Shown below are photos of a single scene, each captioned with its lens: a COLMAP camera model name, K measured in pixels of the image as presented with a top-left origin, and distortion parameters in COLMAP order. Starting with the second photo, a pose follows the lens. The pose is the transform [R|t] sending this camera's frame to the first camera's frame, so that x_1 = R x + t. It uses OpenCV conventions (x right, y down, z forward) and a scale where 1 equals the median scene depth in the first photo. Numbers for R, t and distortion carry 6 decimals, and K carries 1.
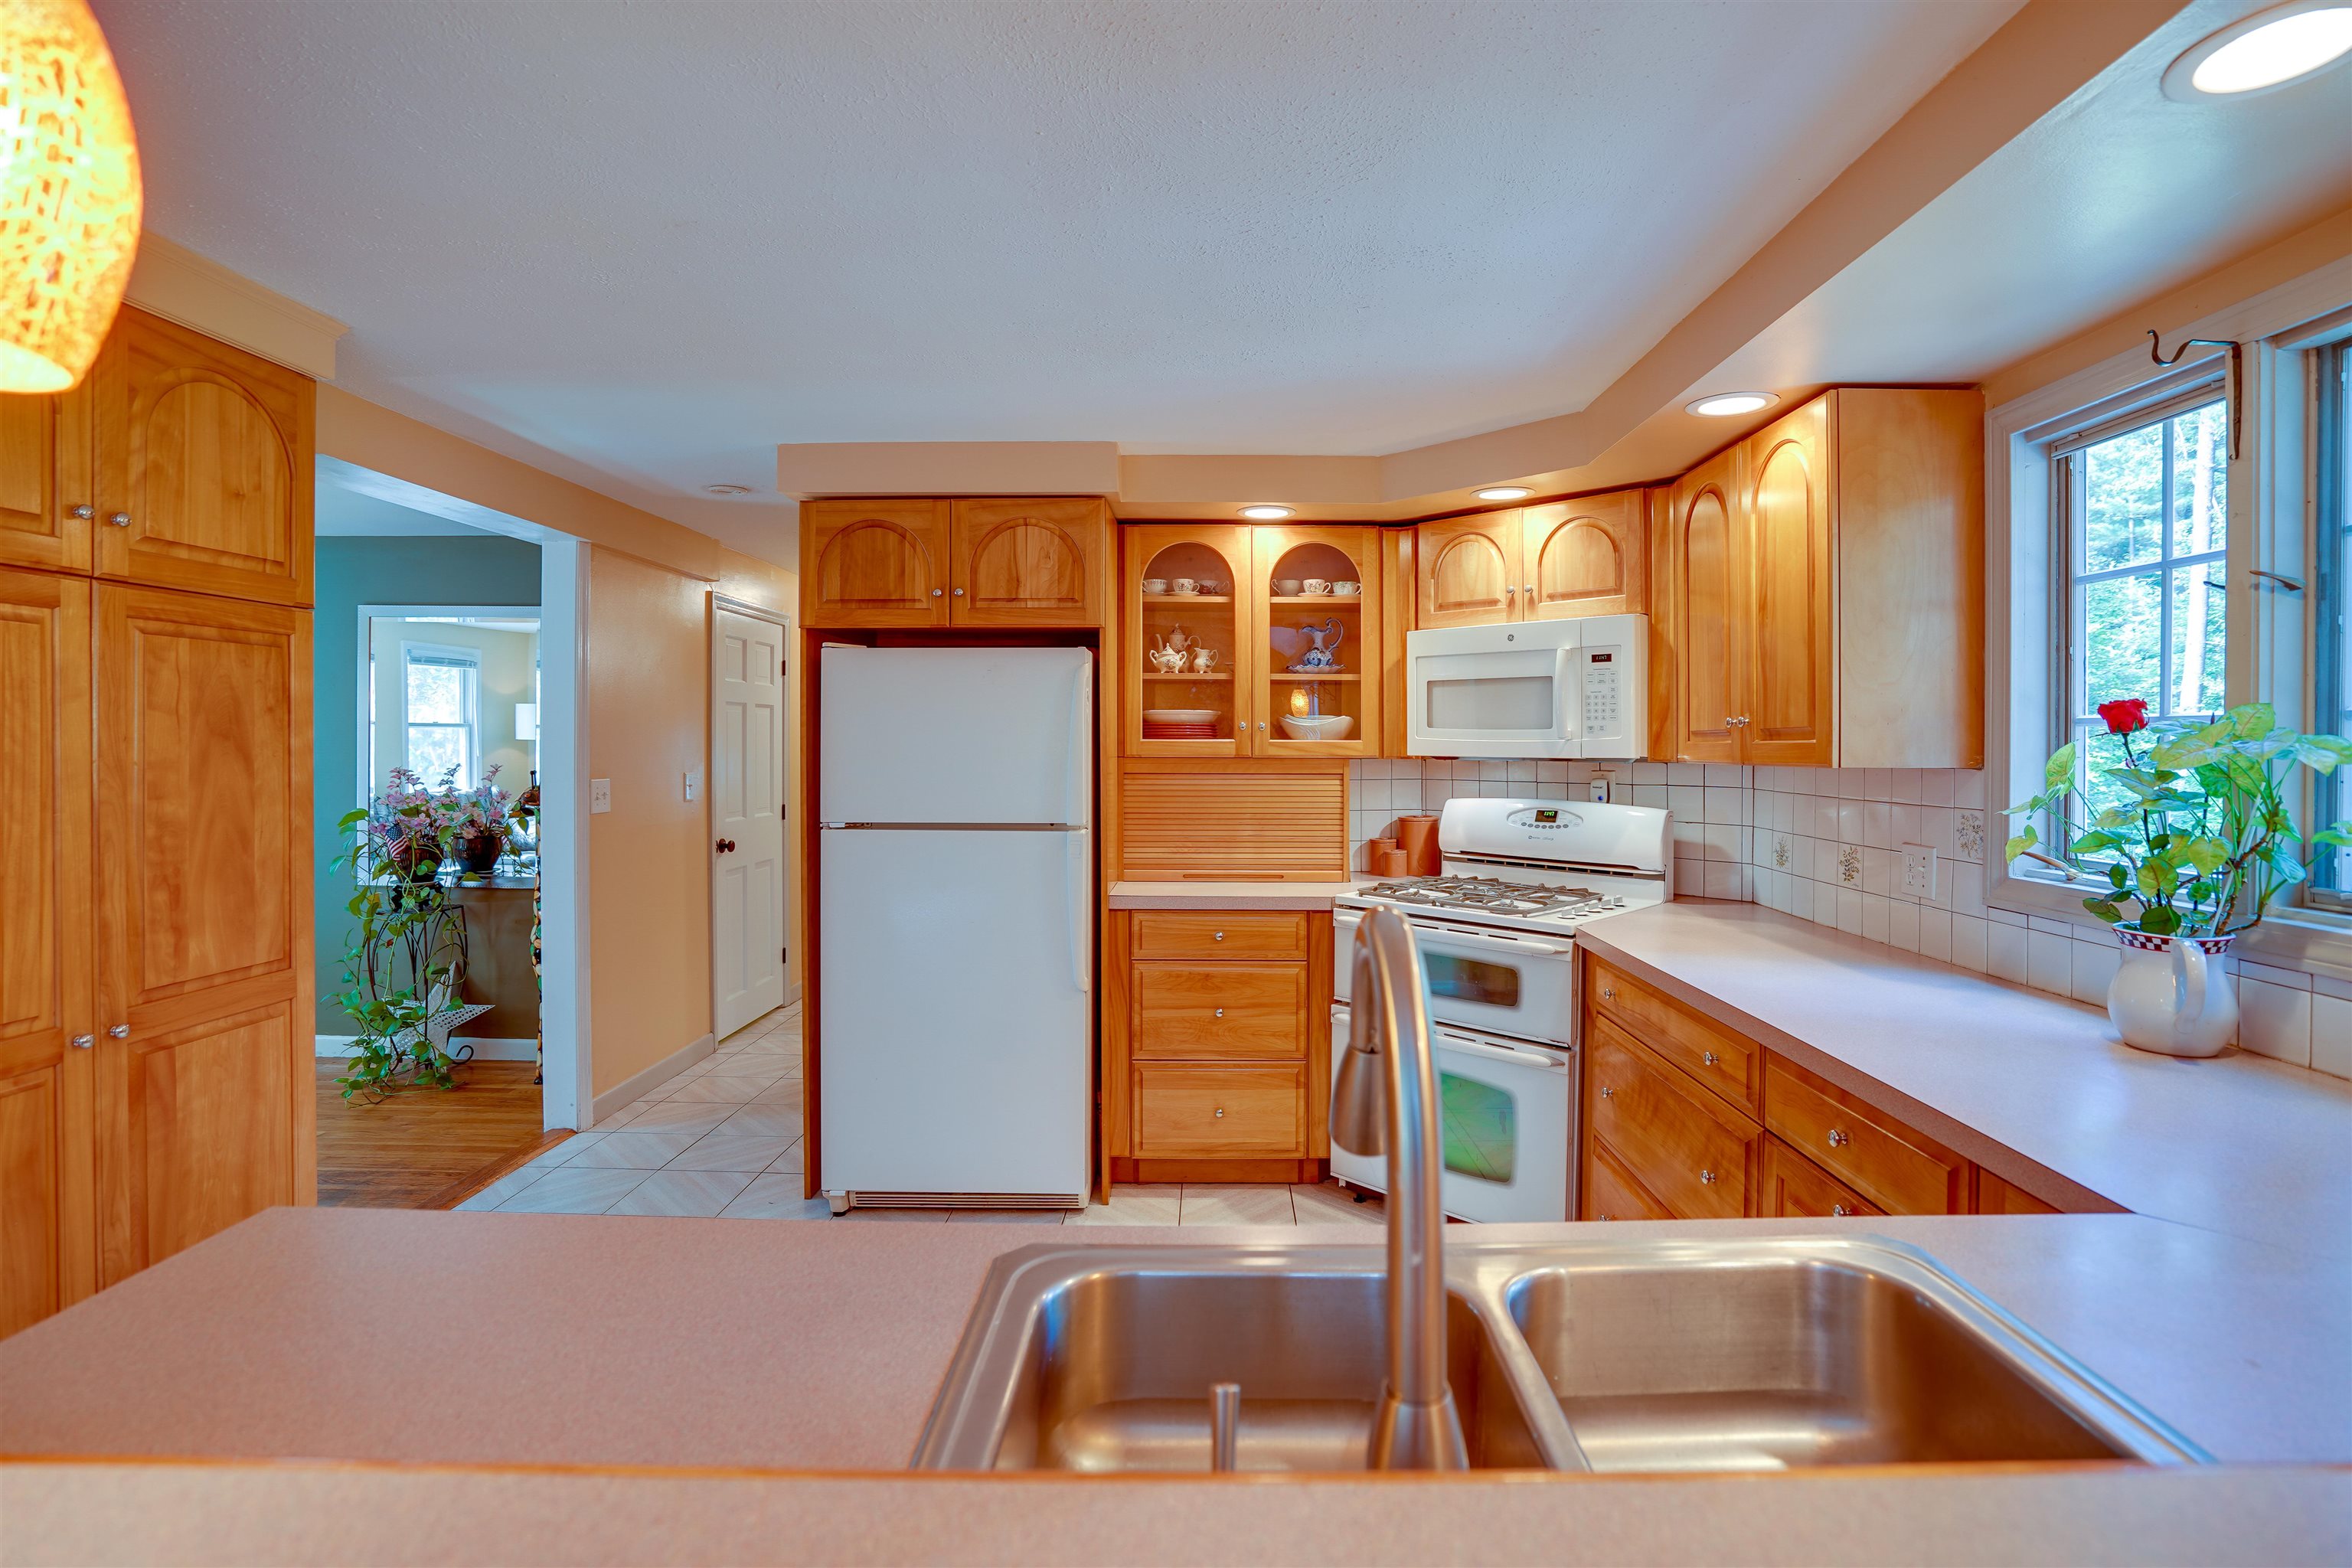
lens RADIAL K [[1116.7, 0, 1206.7], [0, 1116.7, 748.0], [0, 0, 1]] dist [-0.057191, 0.026158]
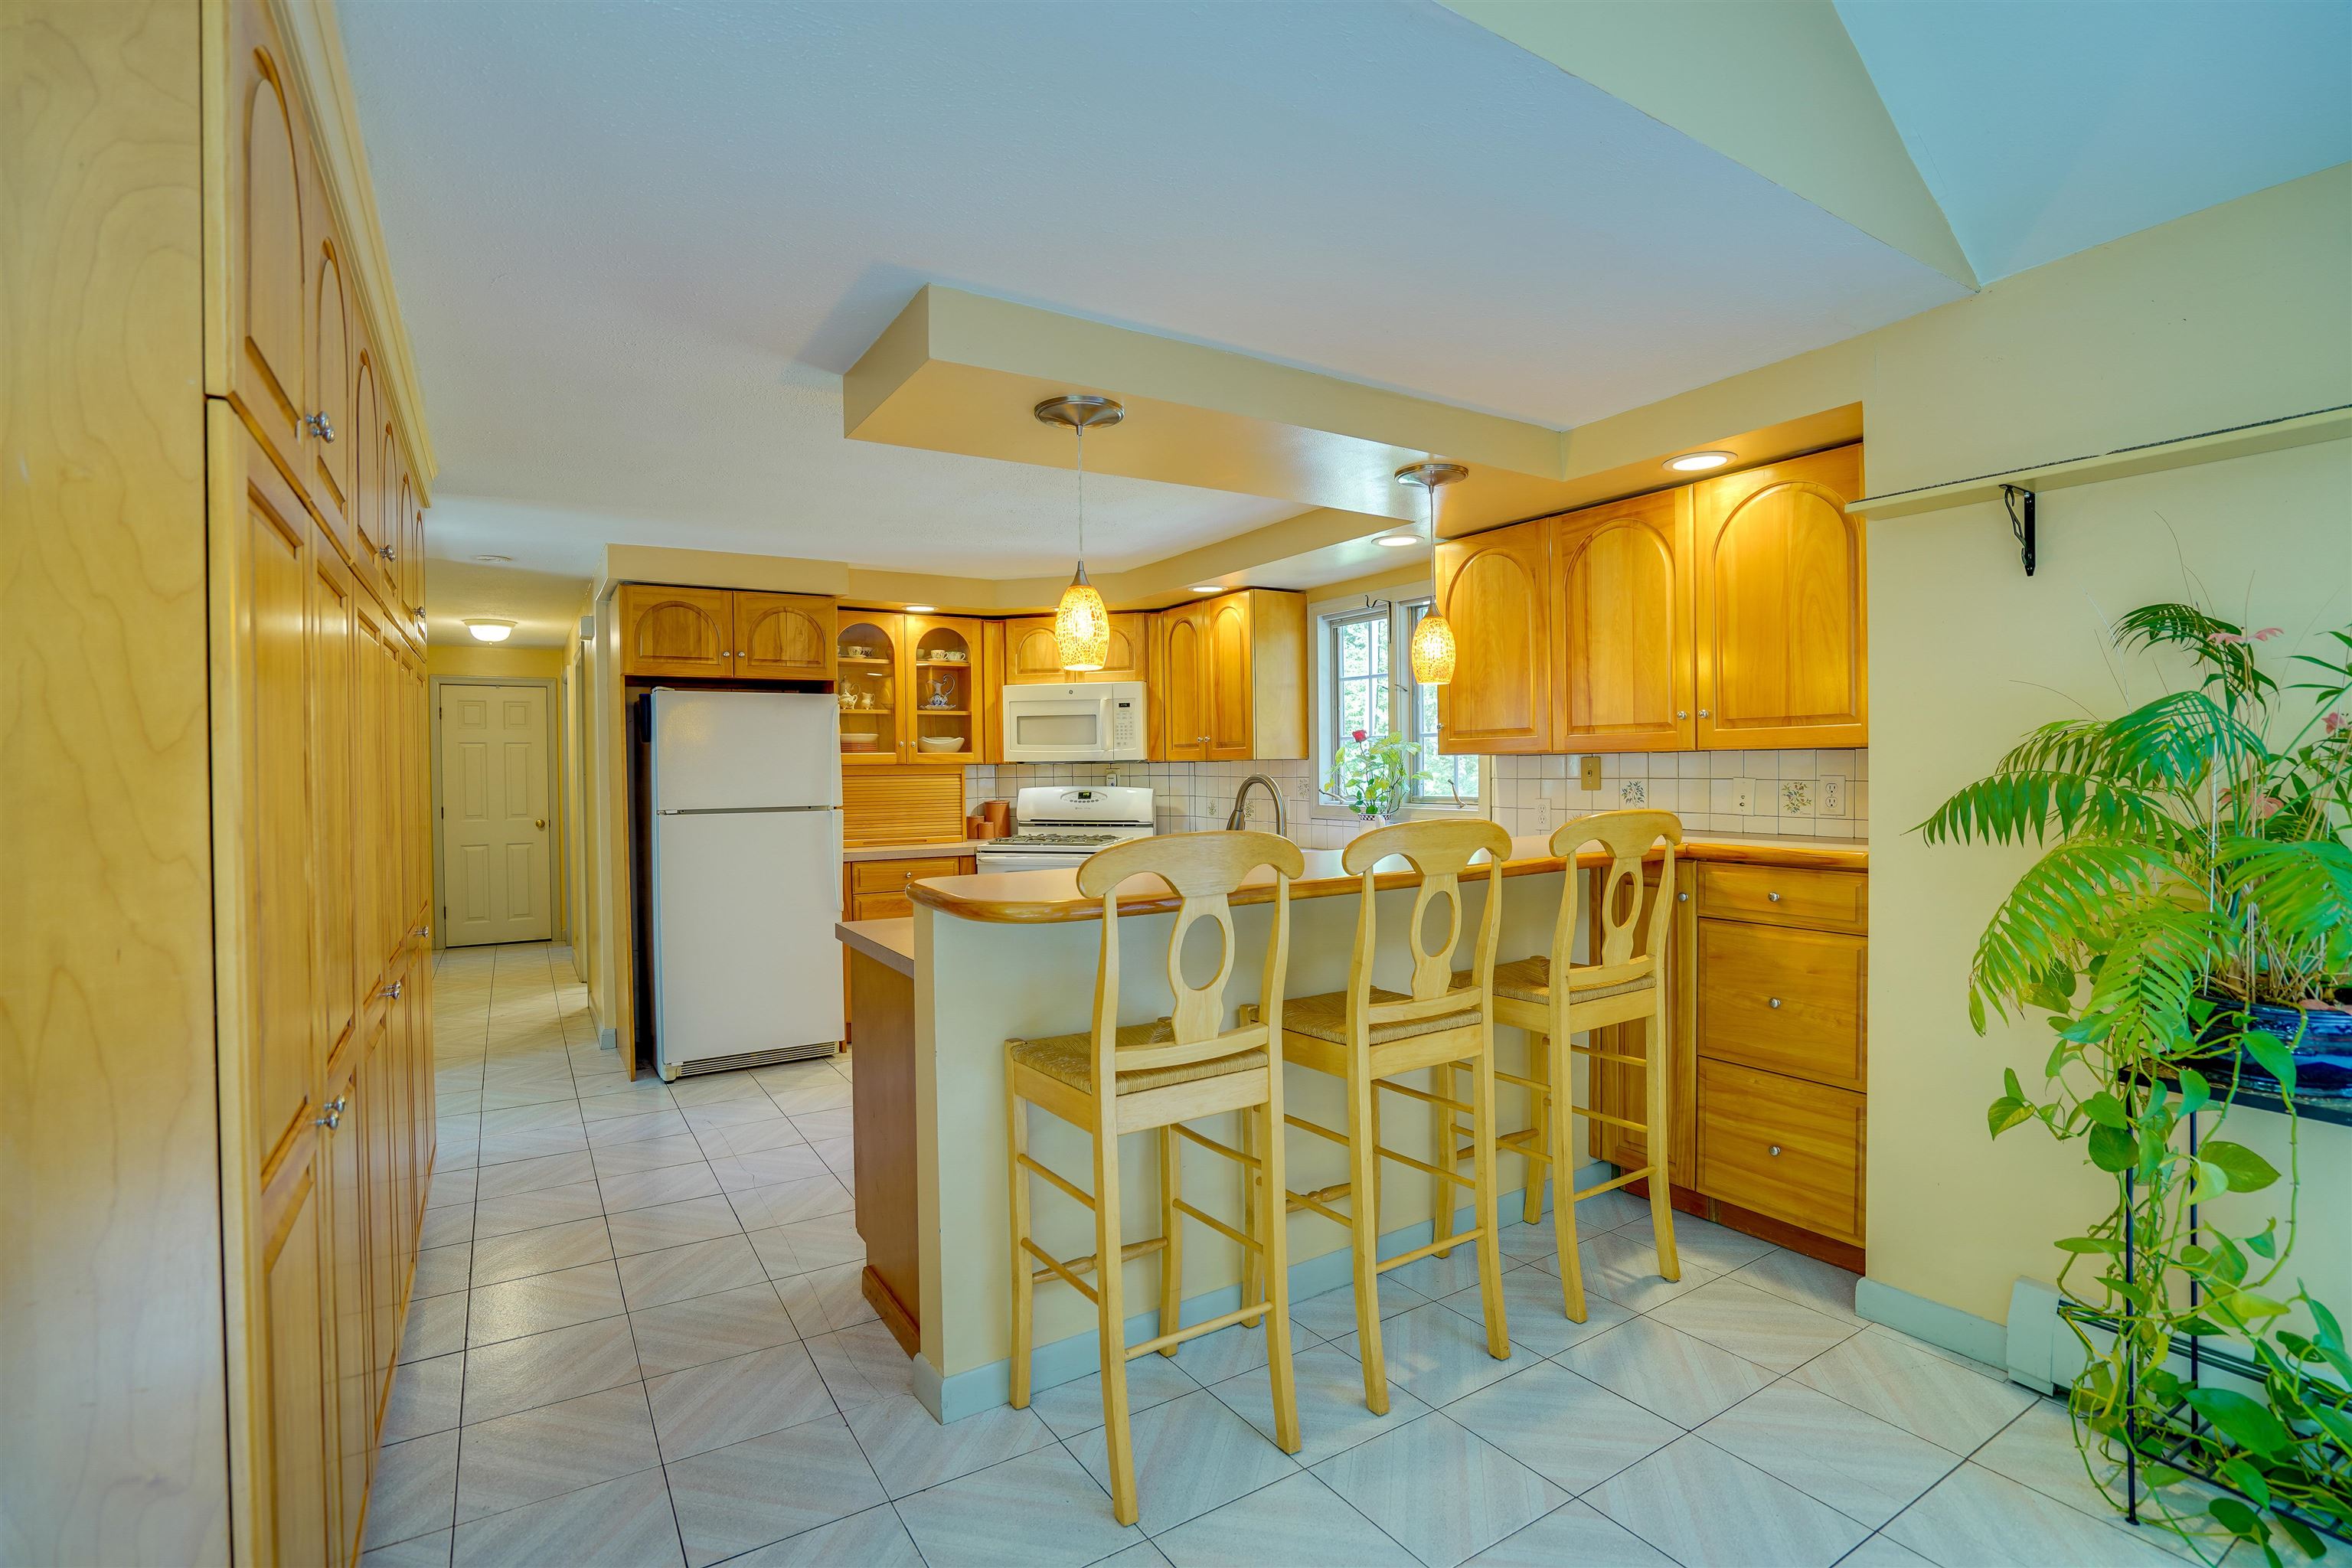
lens RADIAL K [[1134.6, 0, 1152.1], [0, 1134.6, 790.5], [0, 0, 1]] dist [-0.060474, 0.026502]
pose [[0.853039, -0.024324, 0.521280, -0.542787], [0.016328, 0.999668, 0.019928, 0.021402], [-0.521592, -0.008488, 0.853153, -0.576035]]
